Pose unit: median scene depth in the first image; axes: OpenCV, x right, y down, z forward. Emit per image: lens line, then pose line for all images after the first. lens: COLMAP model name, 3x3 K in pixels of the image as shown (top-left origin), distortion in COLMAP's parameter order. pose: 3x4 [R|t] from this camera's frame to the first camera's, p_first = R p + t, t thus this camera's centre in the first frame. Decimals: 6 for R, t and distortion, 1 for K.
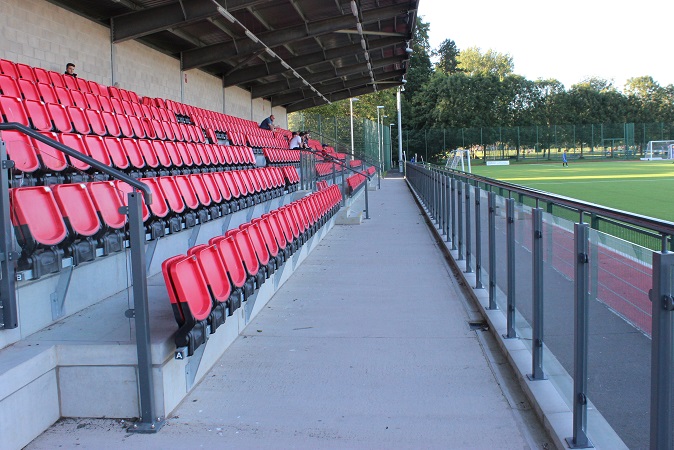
lens RADIAL K [[590.7, 0, 337.0], [0, 590.7, 225.0], [0, 0, 1]] dist [-0.106972, 0.004775]
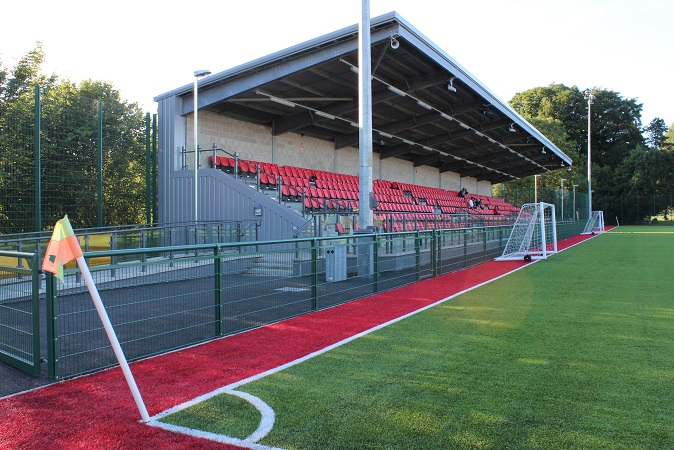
lens RADIAL K [[590.7, 0, 337.0], [0, 590.7, 225.0], [0, 0, 1]] dist [-0.106972, 0.004775]
pose [[0.903513, 0.031426, -0.427407, 0.125832], [-0.074625, 0.993609, -0.084695, 0.042949], [0.422014, 0.108418, 0.900083, -0.315357]]
